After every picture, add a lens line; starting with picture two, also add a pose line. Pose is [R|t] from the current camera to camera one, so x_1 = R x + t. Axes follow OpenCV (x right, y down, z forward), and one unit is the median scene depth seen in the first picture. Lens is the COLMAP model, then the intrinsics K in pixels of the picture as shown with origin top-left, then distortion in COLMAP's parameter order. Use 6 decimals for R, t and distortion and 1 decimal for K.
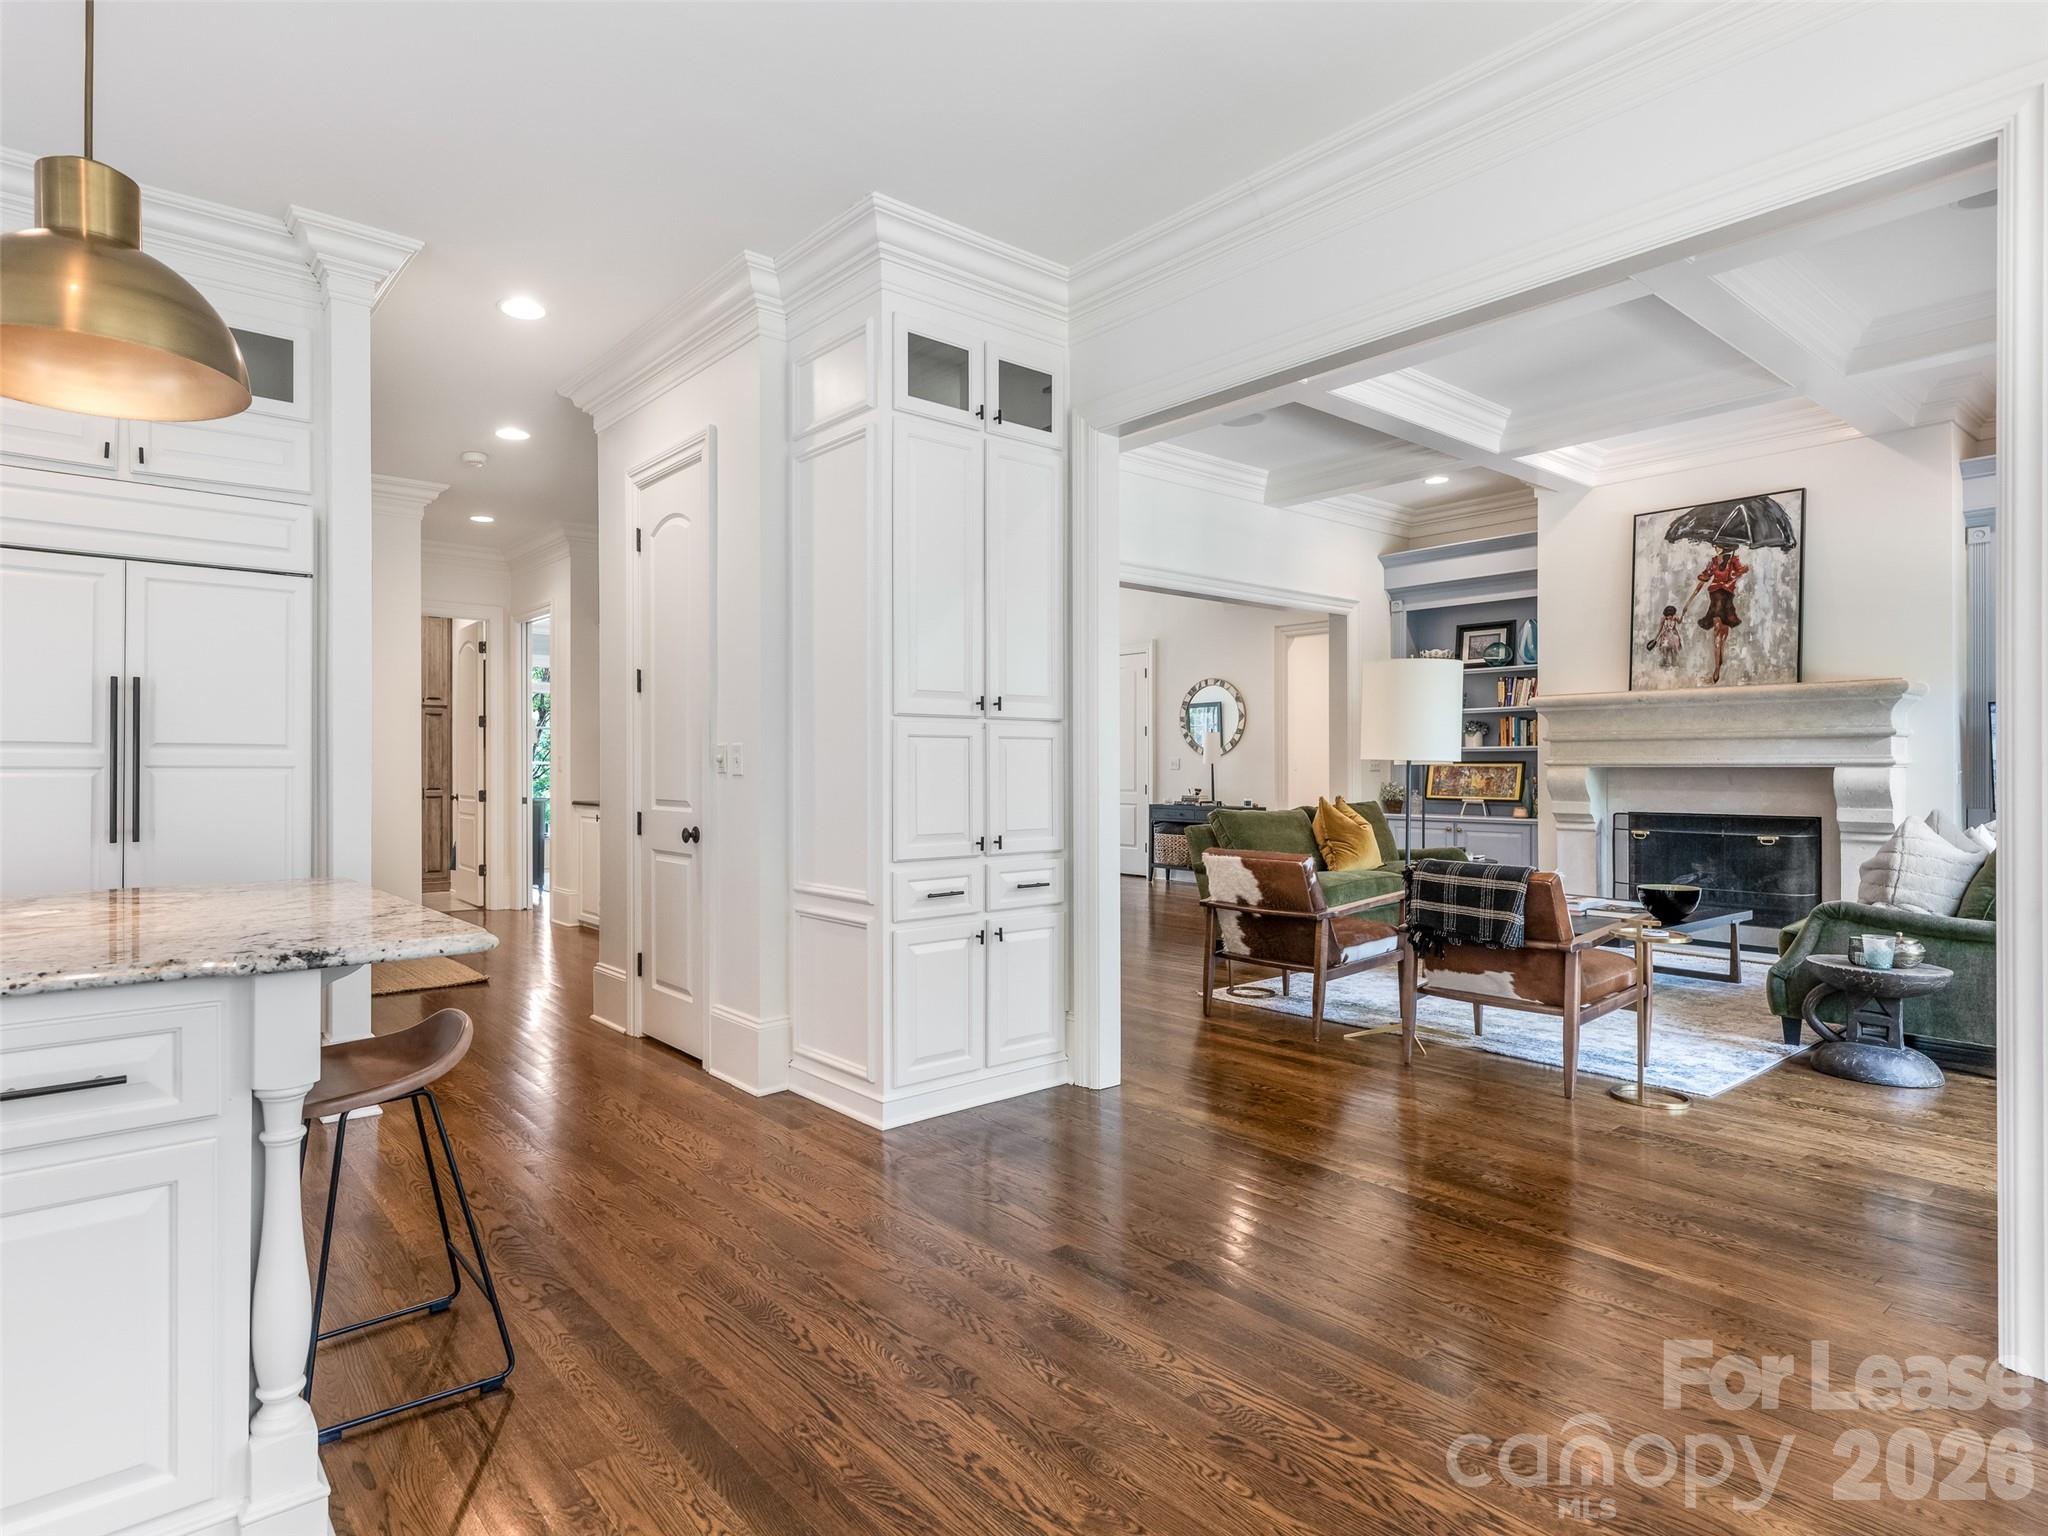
lens RADIAL K [[1063.9, 0, 915.7], [0, 1063.9, 763.6], [0, 0, 1]] dist [-0.001852, 0.000323]
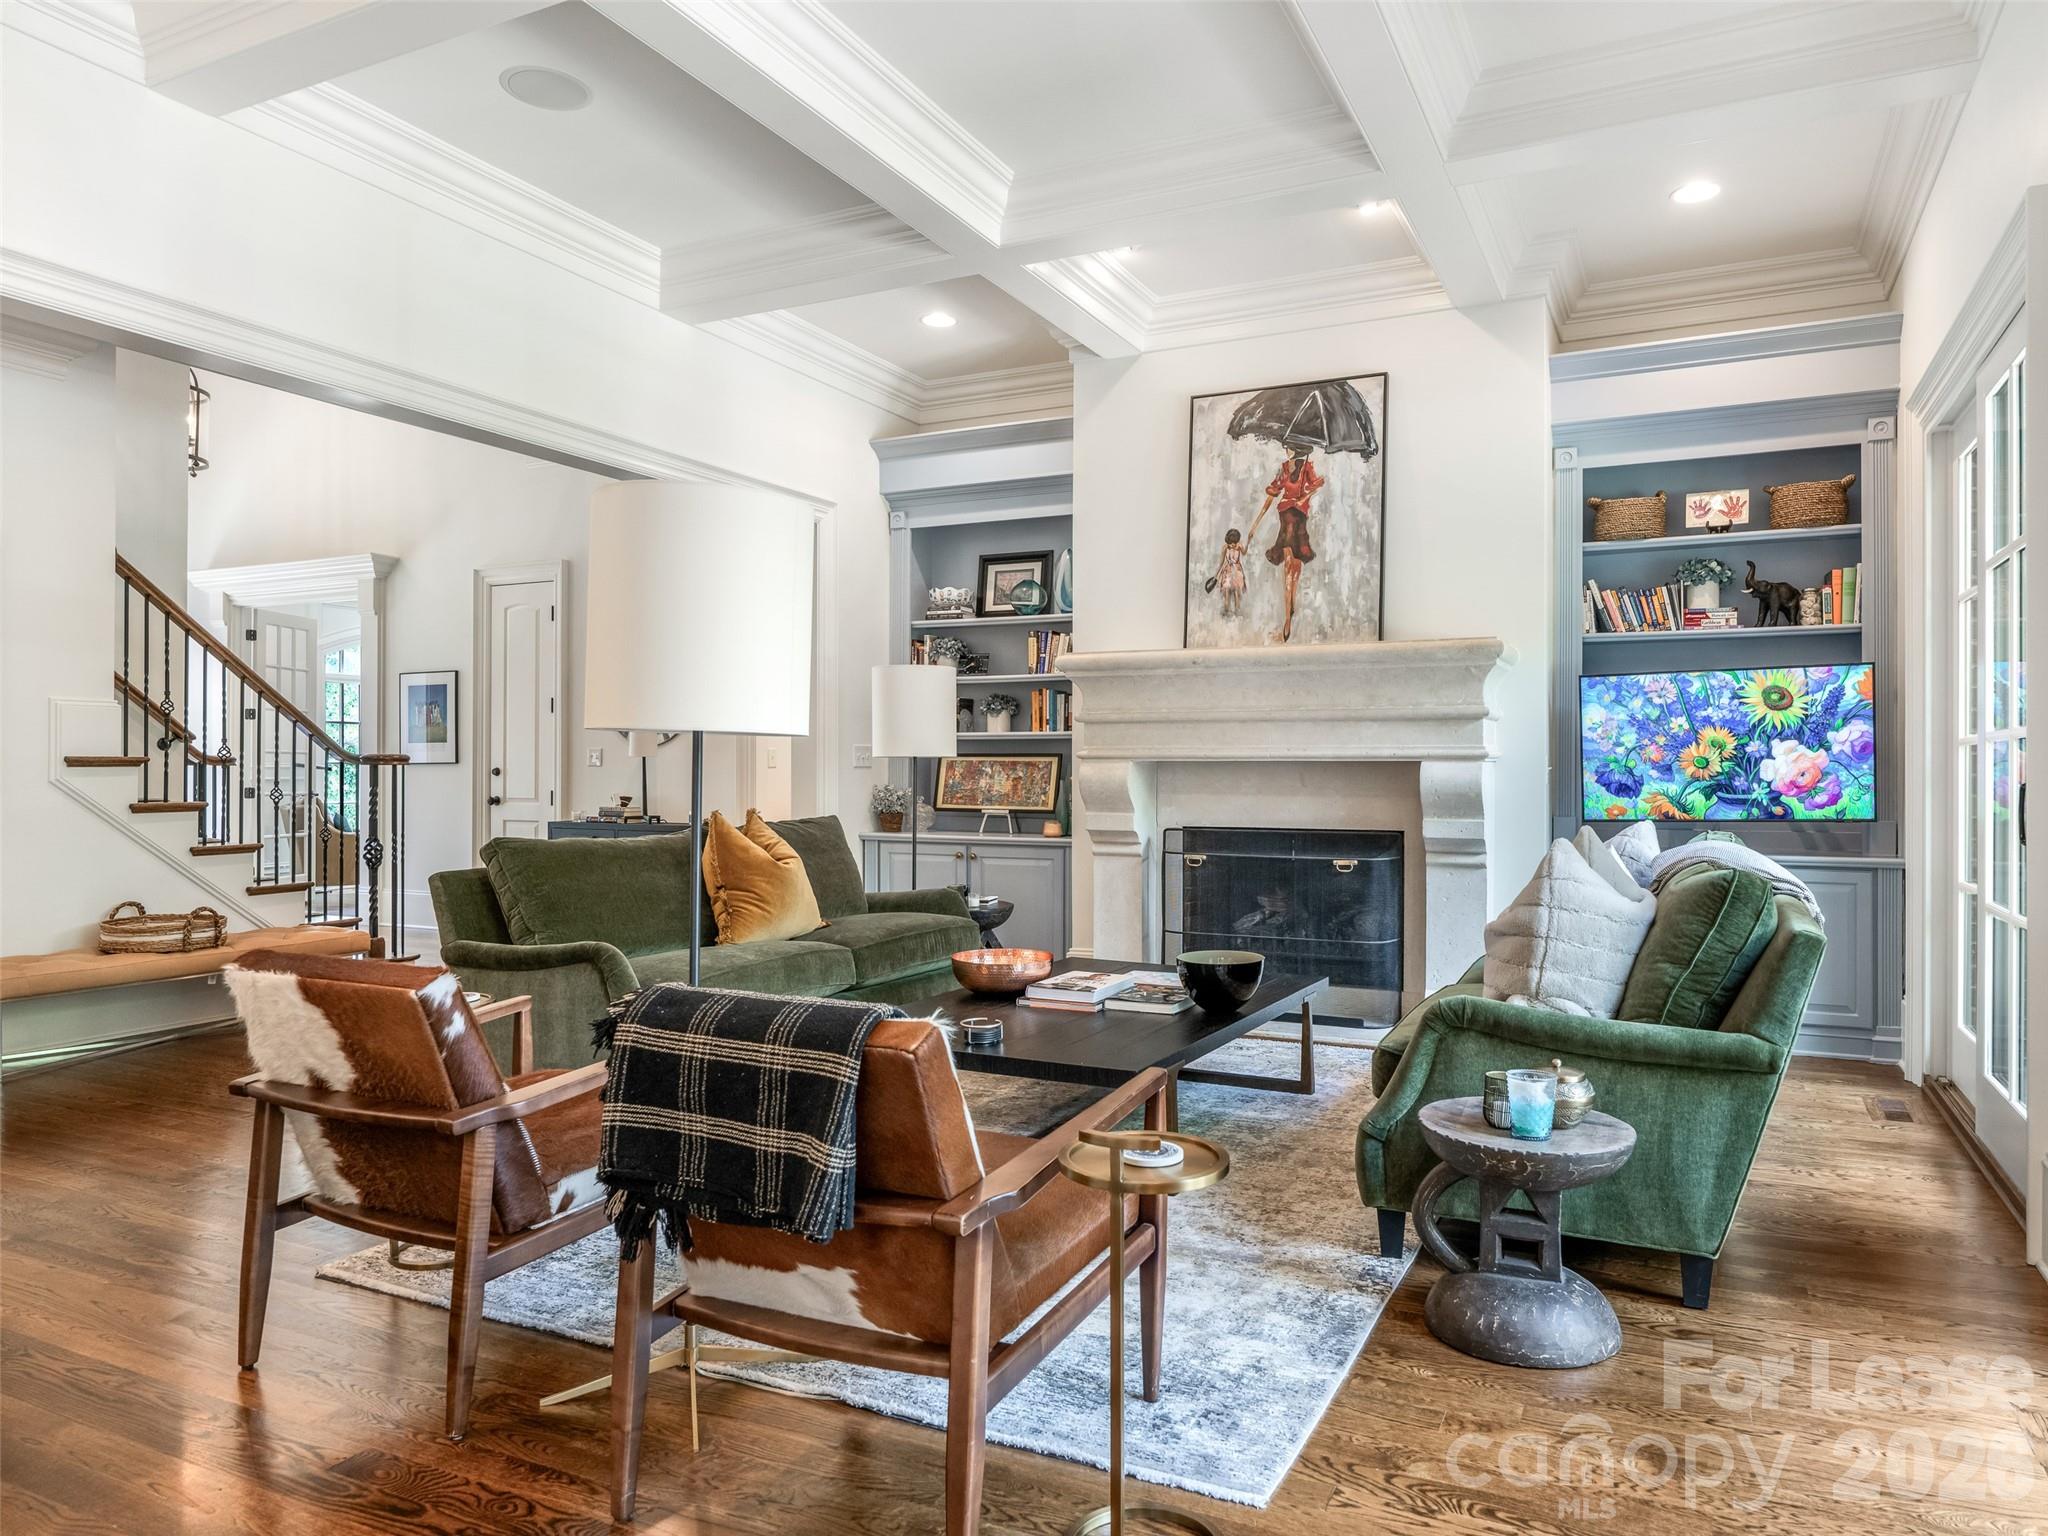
lens RADIAL K [[1302.2, 0, 1068.6], [0, 1302.2, 768.0], [0, 0, 1]] dist [-0.030968, -0.001583]
pose [[0.887988, 0.002502, 0.459859, 0.235786], [-0.004056, 0.999989, 0.002392, 0.006258], [-0.459848, -0.003990, 0.887989, 0.310183]]
